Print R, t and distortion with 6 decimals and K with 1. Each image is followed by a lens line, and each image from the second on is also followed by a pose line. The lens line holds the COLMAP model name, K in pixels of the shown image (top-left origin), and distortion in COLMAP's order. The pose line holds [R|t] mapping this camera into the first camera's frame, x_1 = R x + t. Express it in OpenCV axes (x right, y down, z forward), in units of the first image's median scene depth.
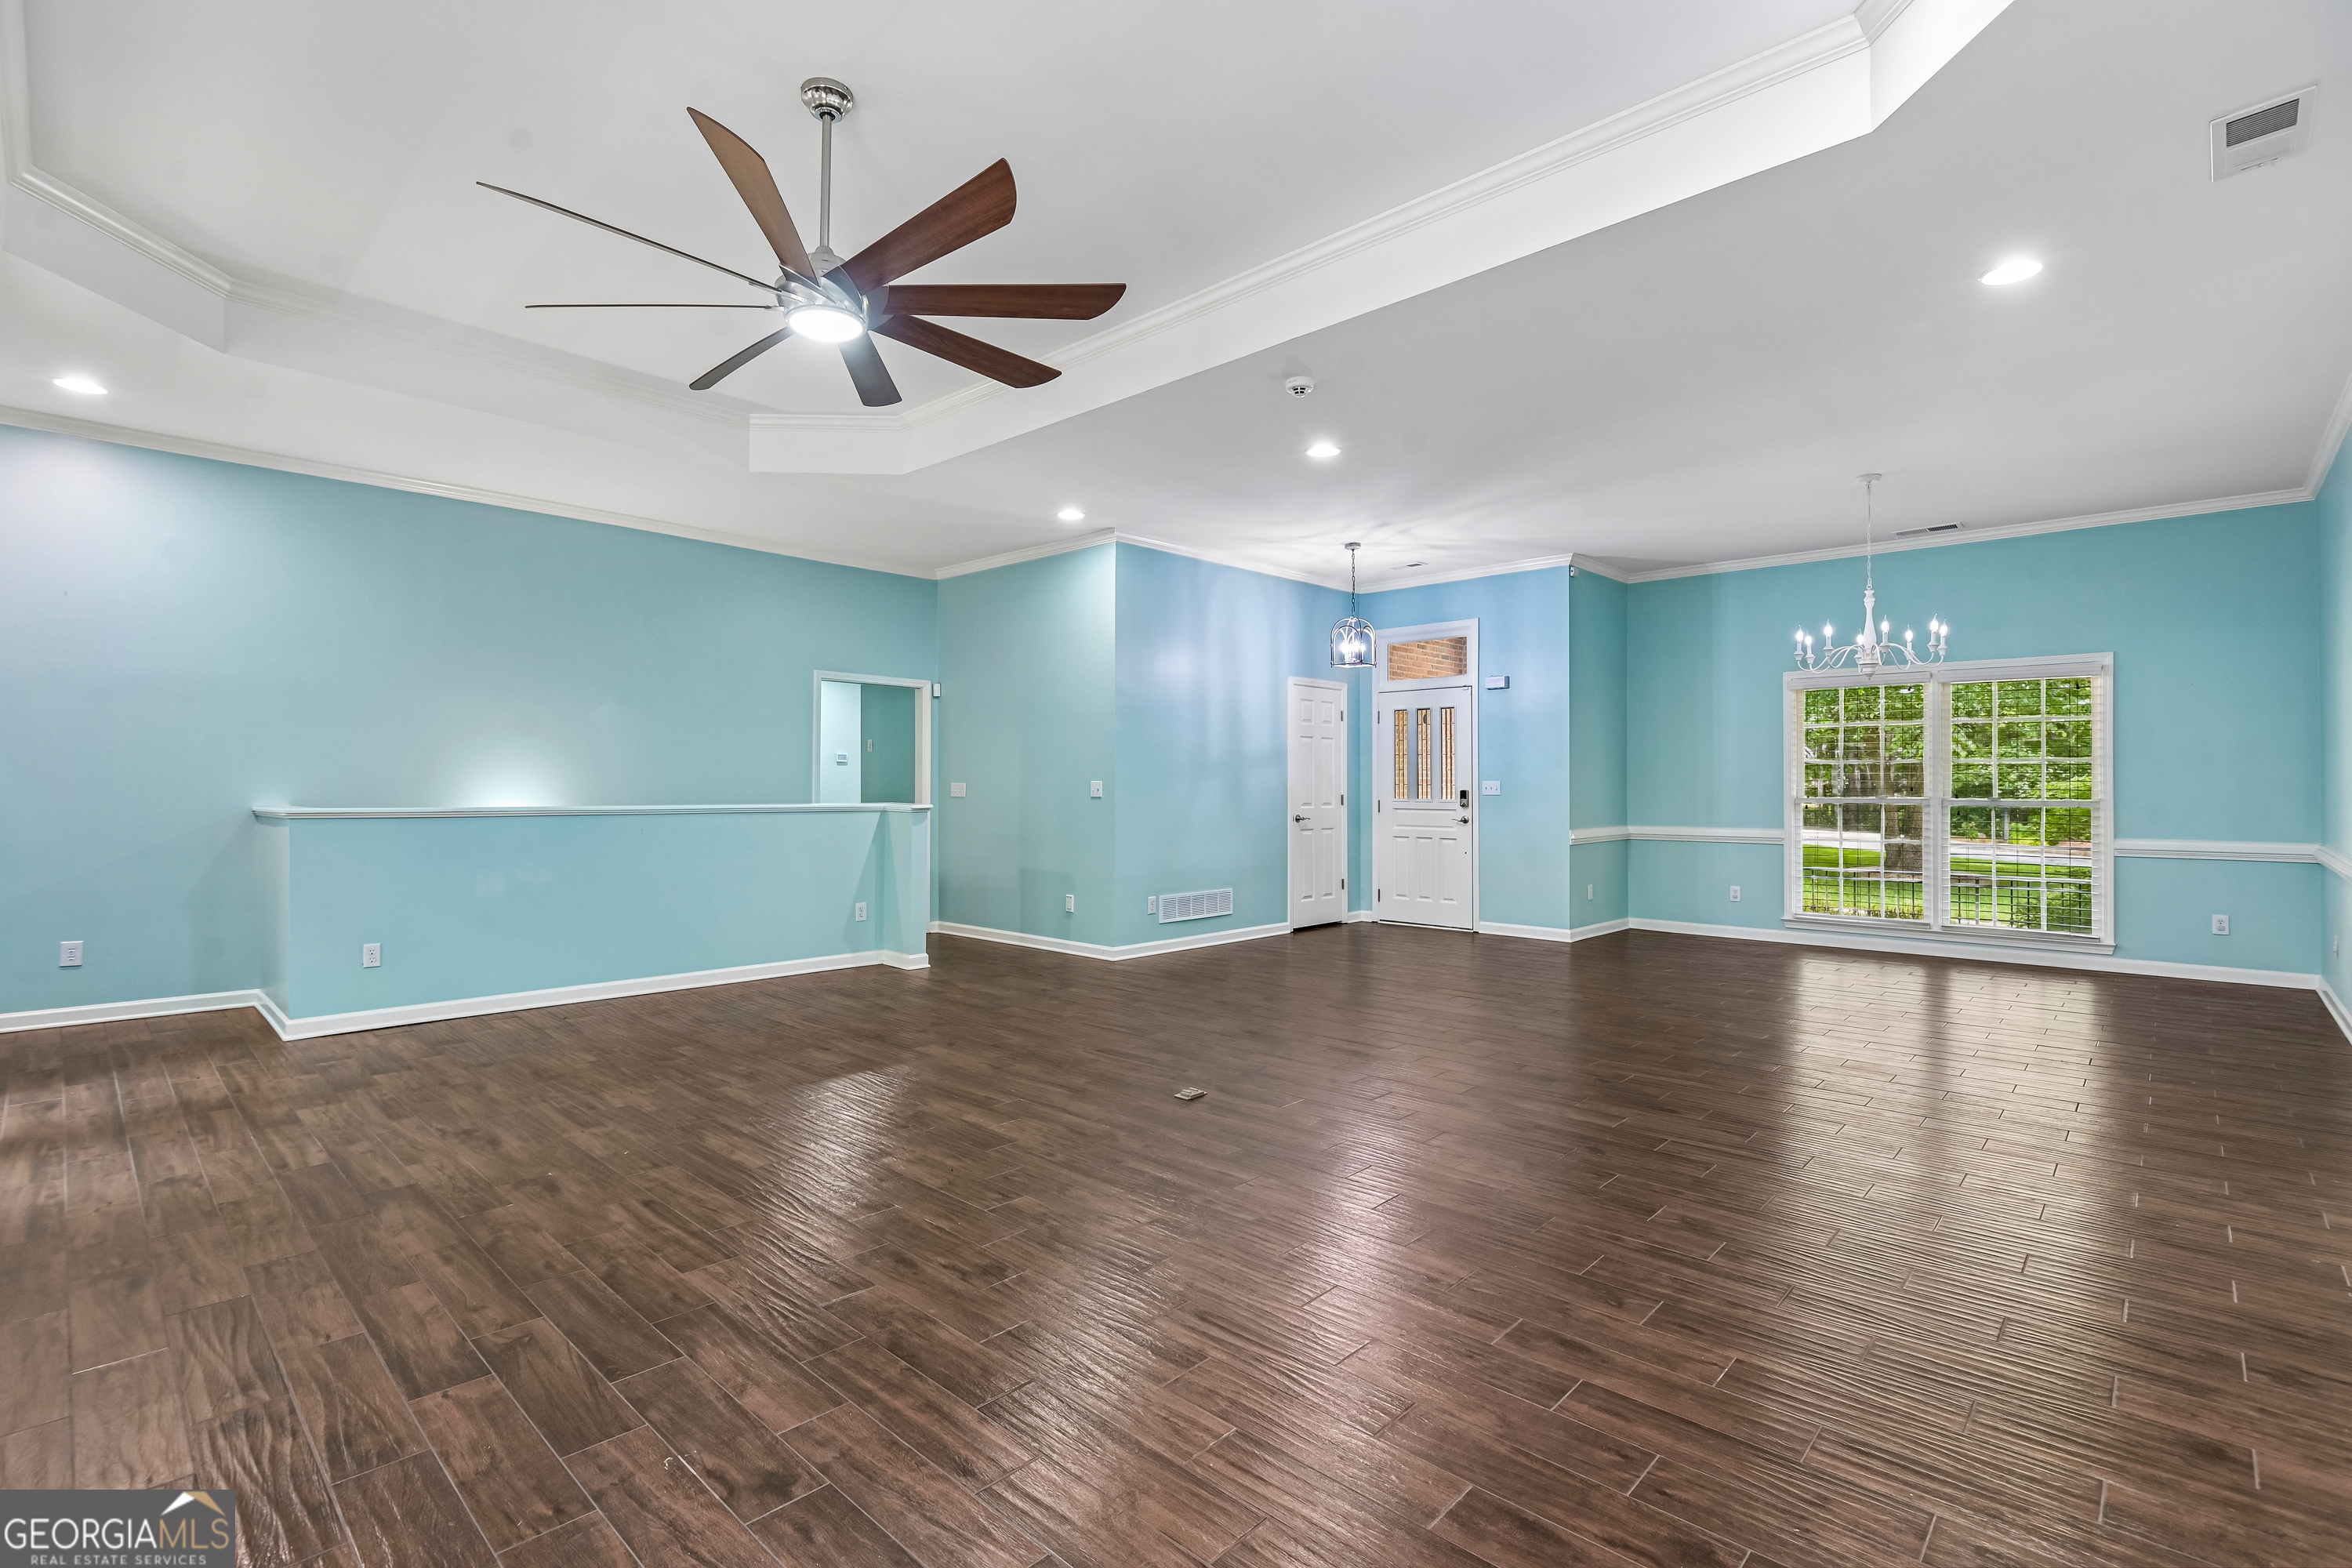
lens RADIAL K [[1079.9, 0, 1182.4], [0, 1079.9, 781.8], [0, 0, 1]] dist [-0.002273, -0.008199]
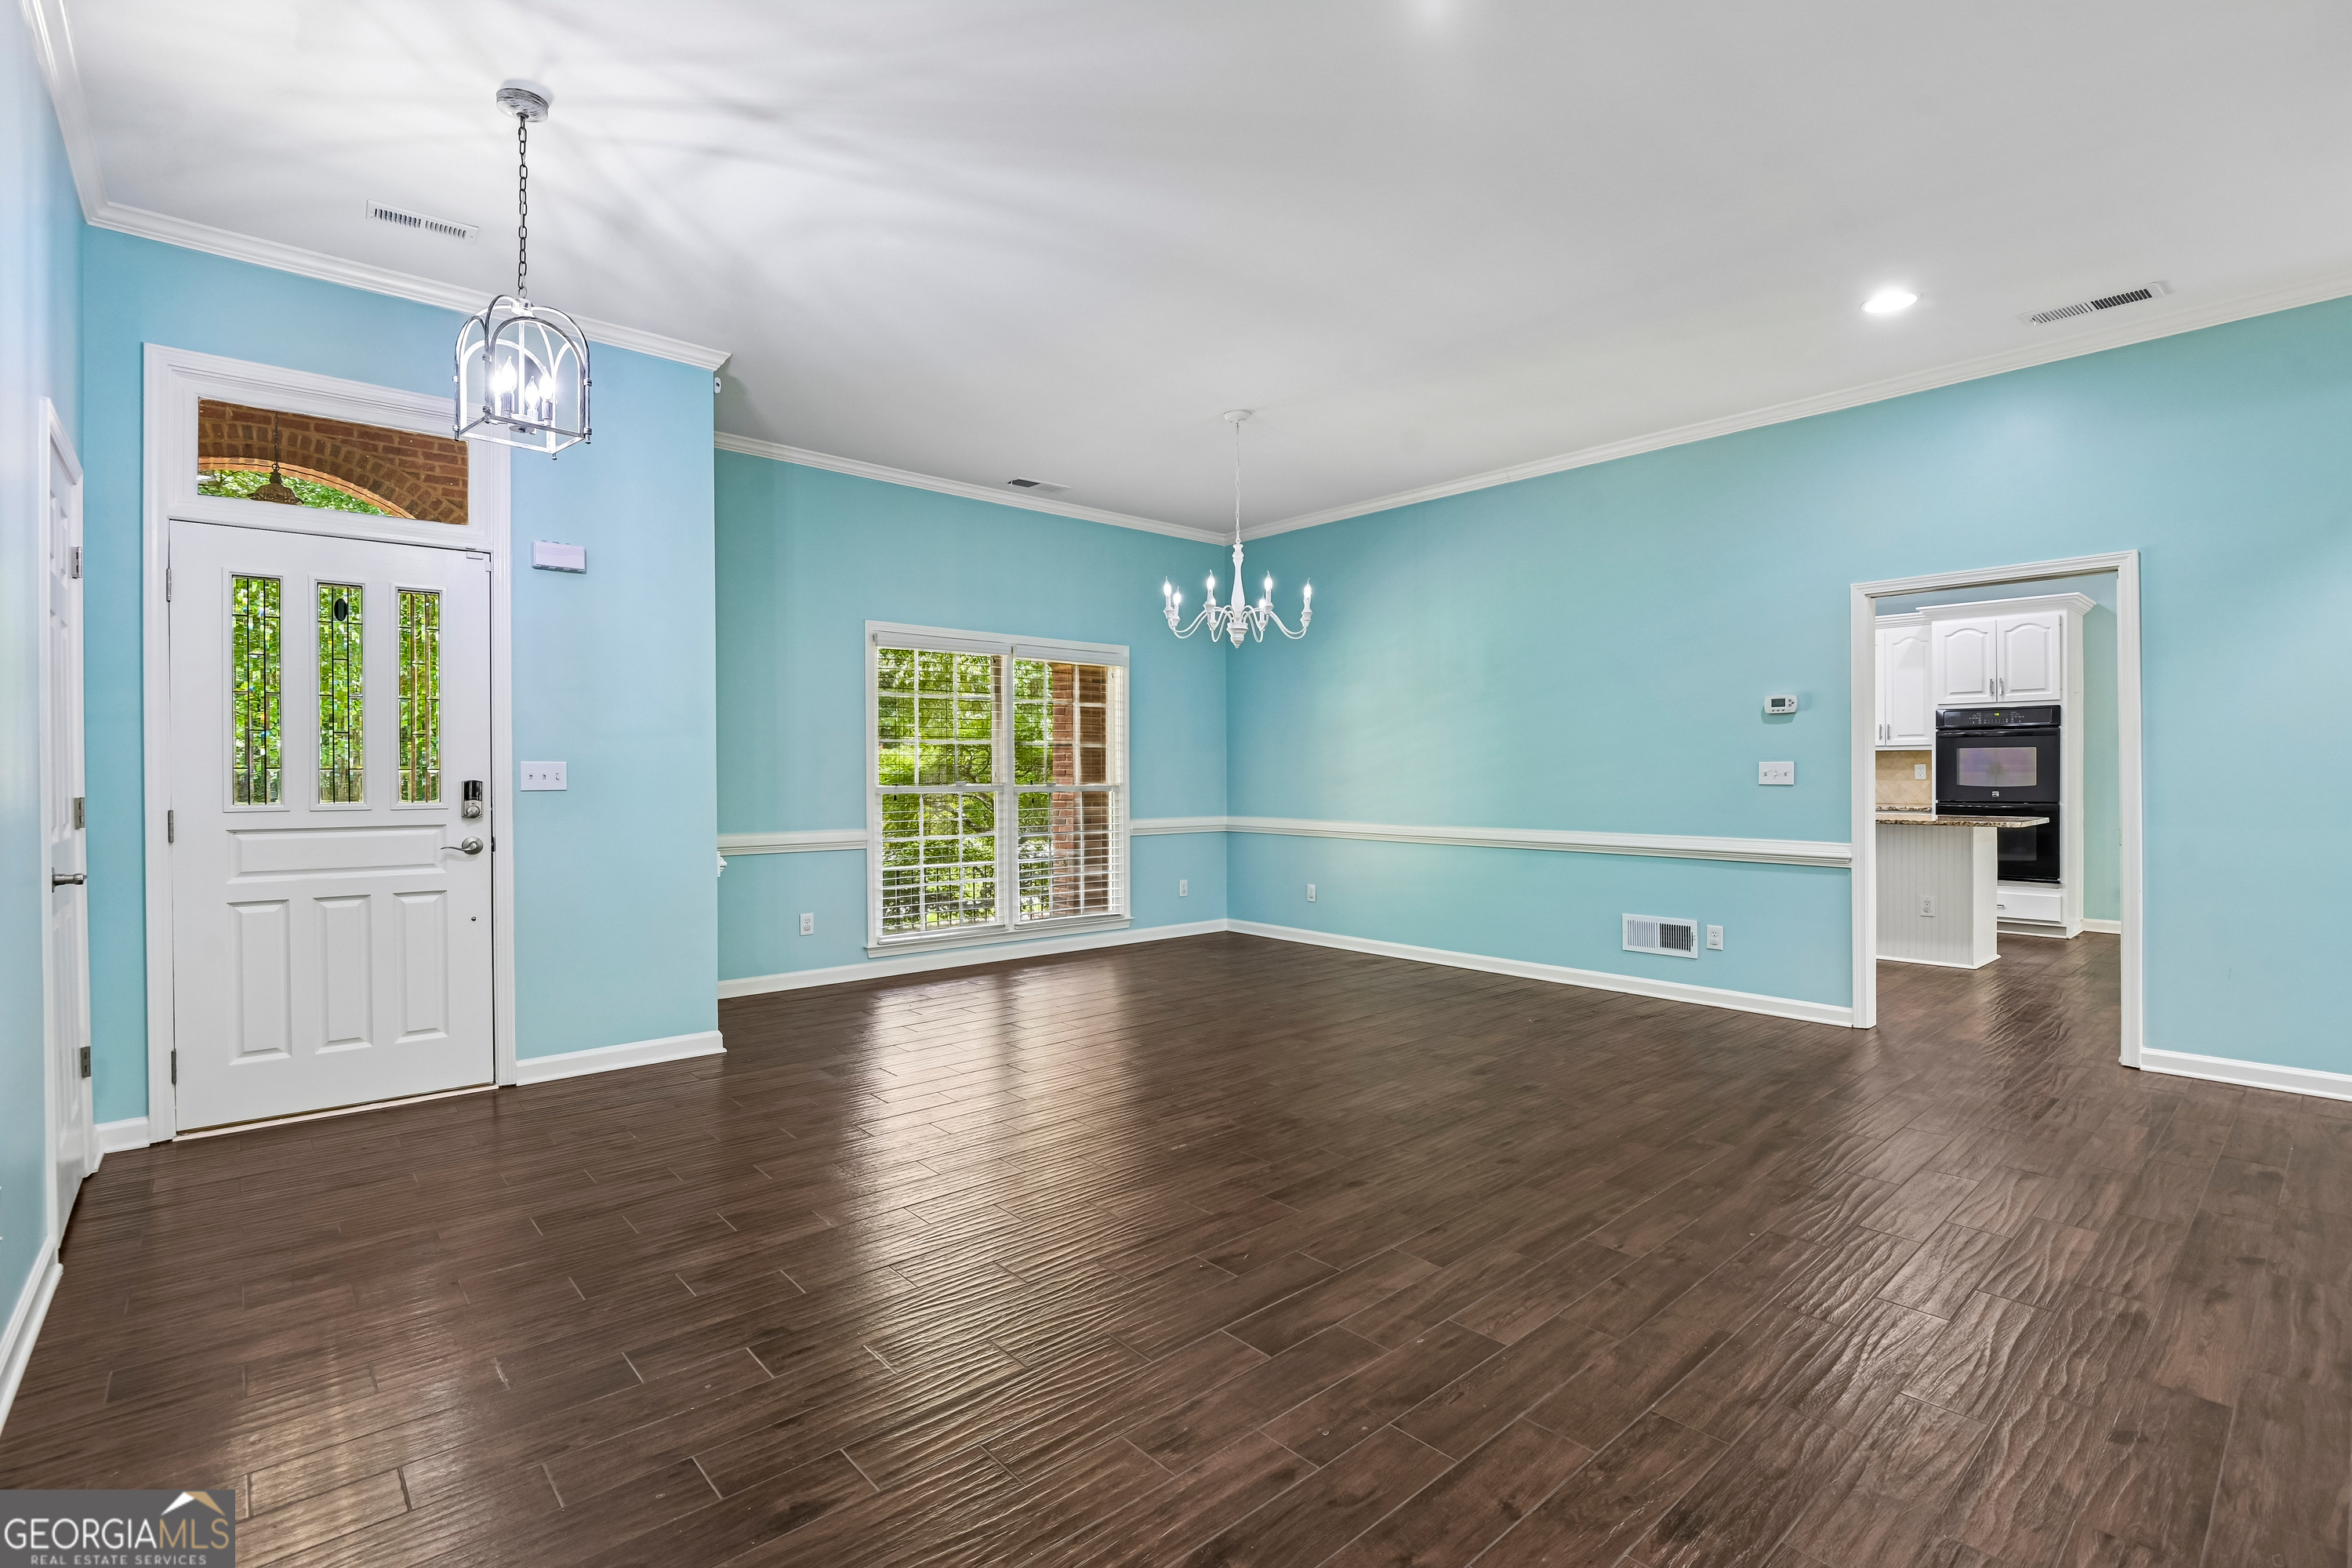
lens RADIAL K [[1079.9, 0, 1182.4], [0, 1079.9, 781.8], [0, 0, 1]] dist [-0.002273, -0.008199]
pose [[0.079129, -0.008984, 0.996824, -0.231994], [-0.001556, 0.999957, 0.009136, 0.004996], [-0.996863, -0.002273, 0.079112, 0.954355]]
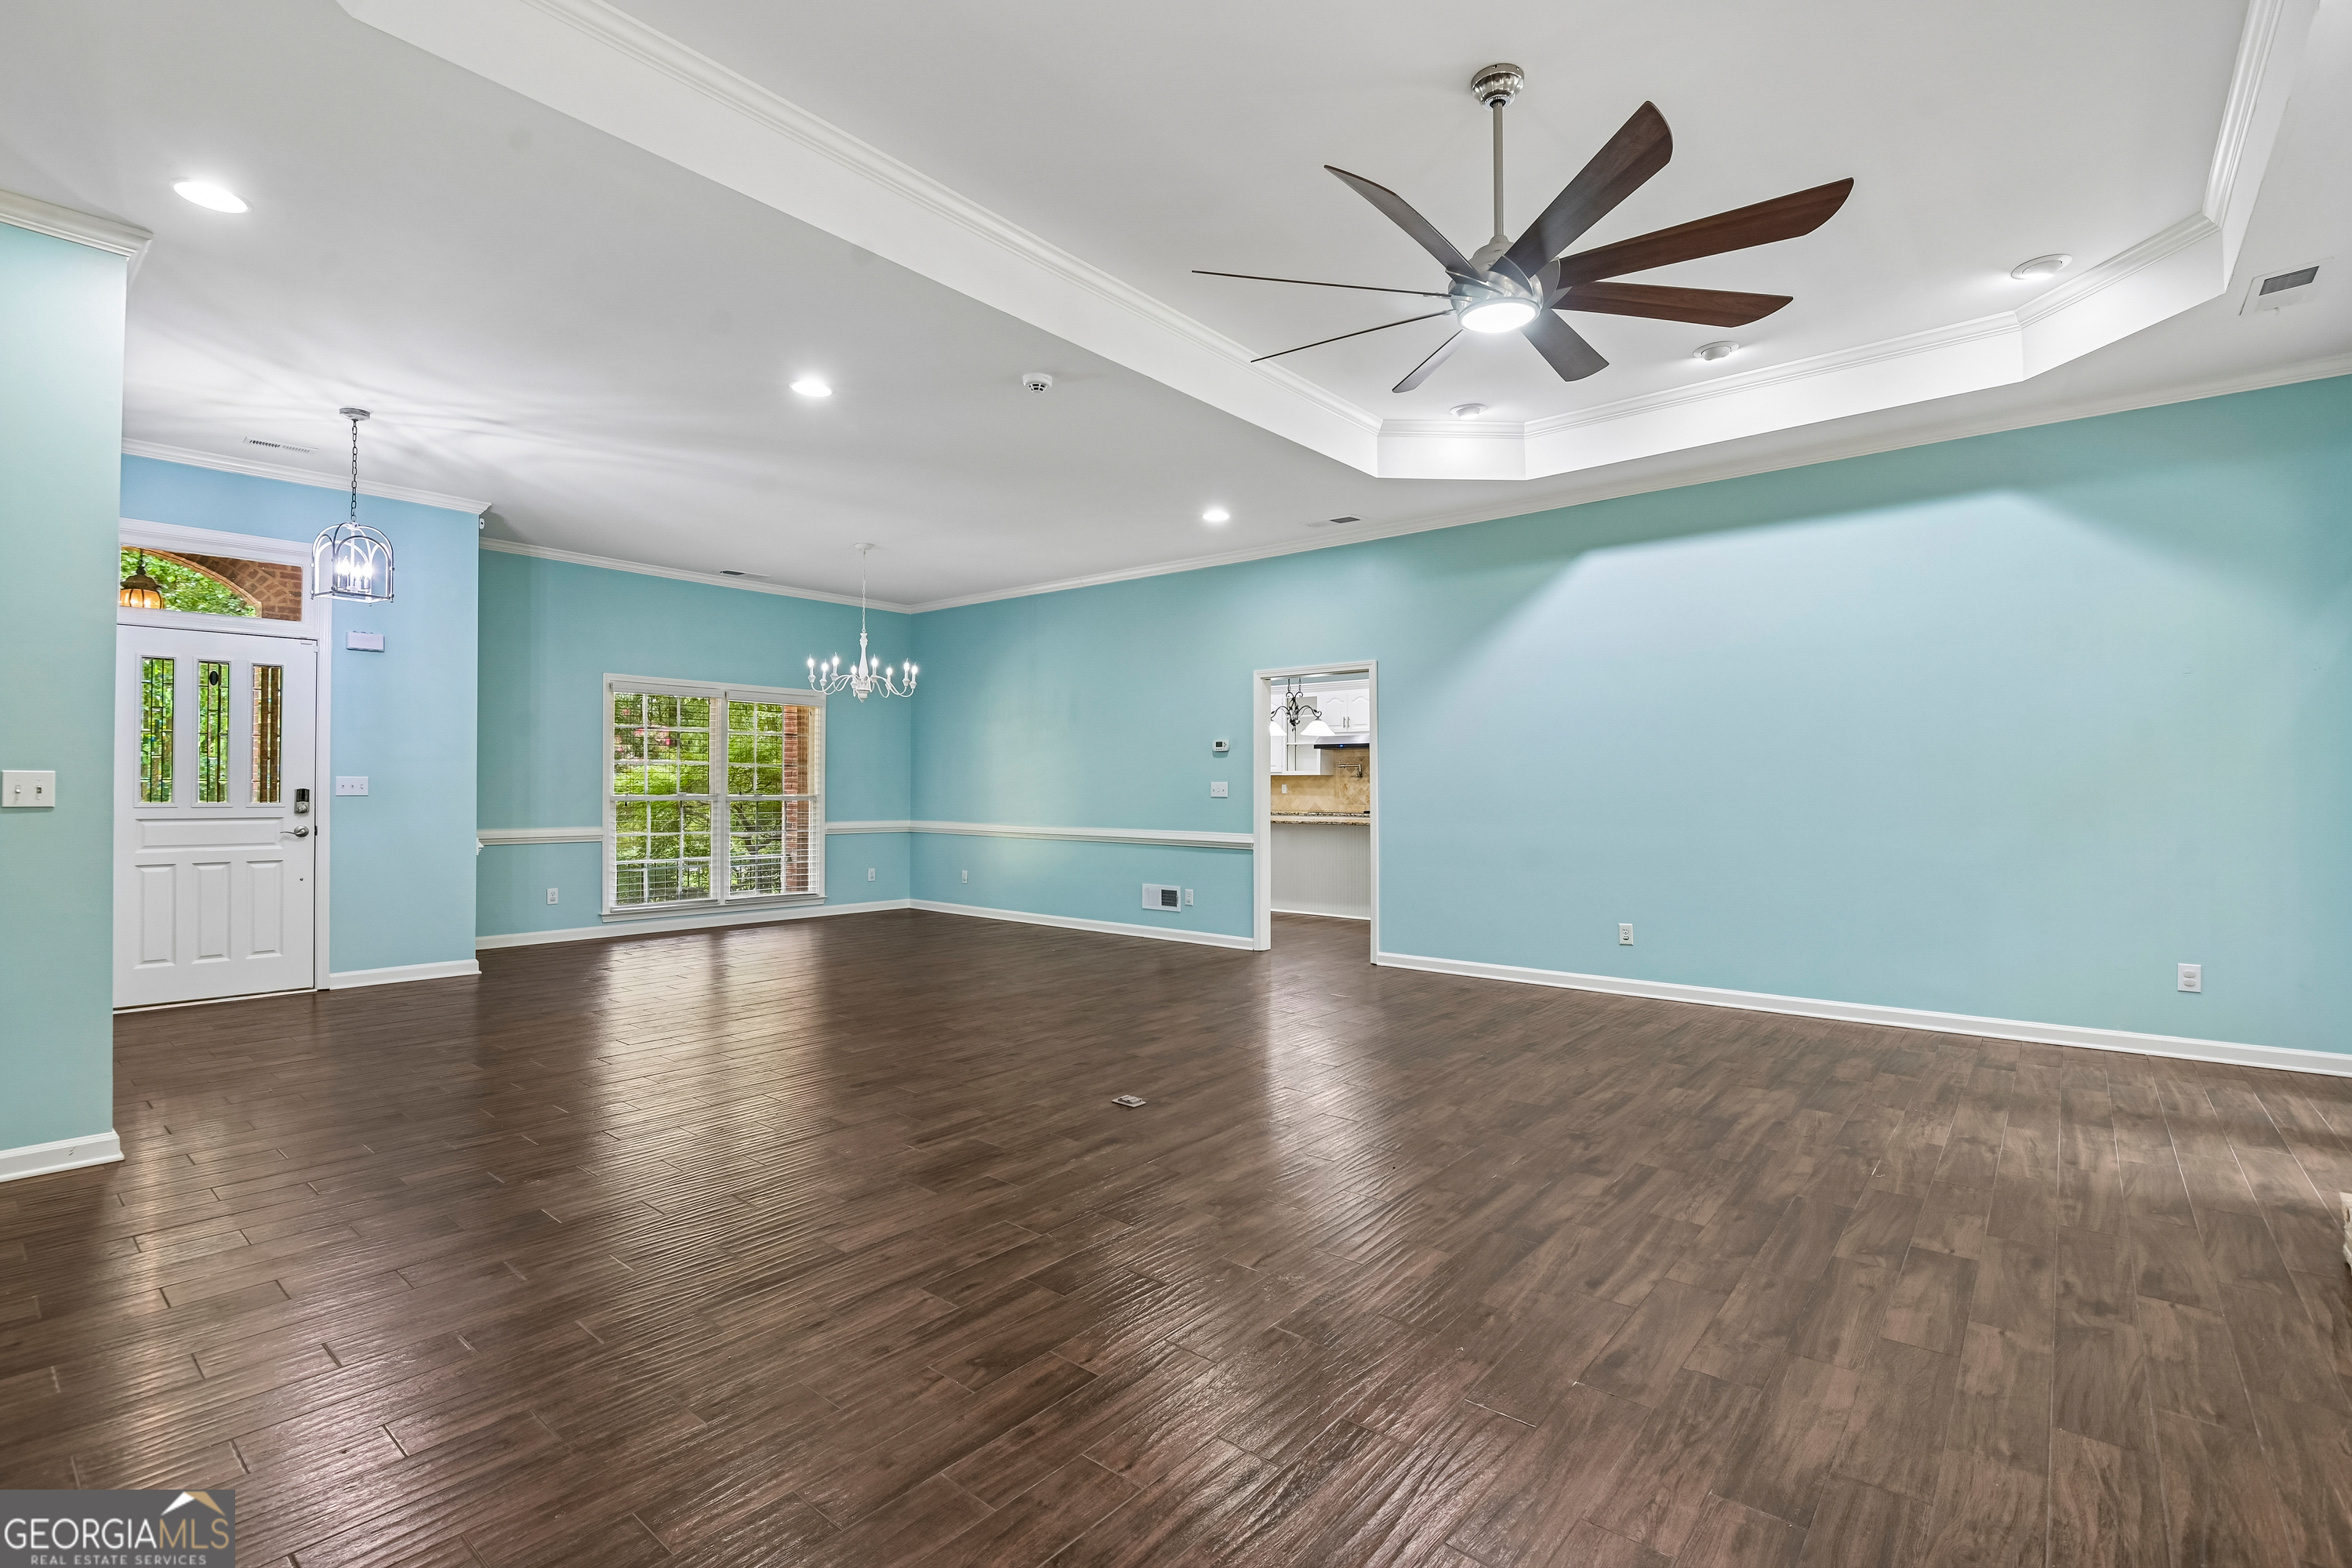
lens RADIAL K [[1079.9, 0, 1182.4], [0, 1079.9, 781.8], [0, 0, 1]] dist [-0.002273, -0.008199]
pose [[-0.068547, 0.004541, 0.997638, -0.659406], [-0.008254, 0.999953, -0.005119, 0.002860], [-0.997614, -0.008585, -0.068507, 0.692370]]
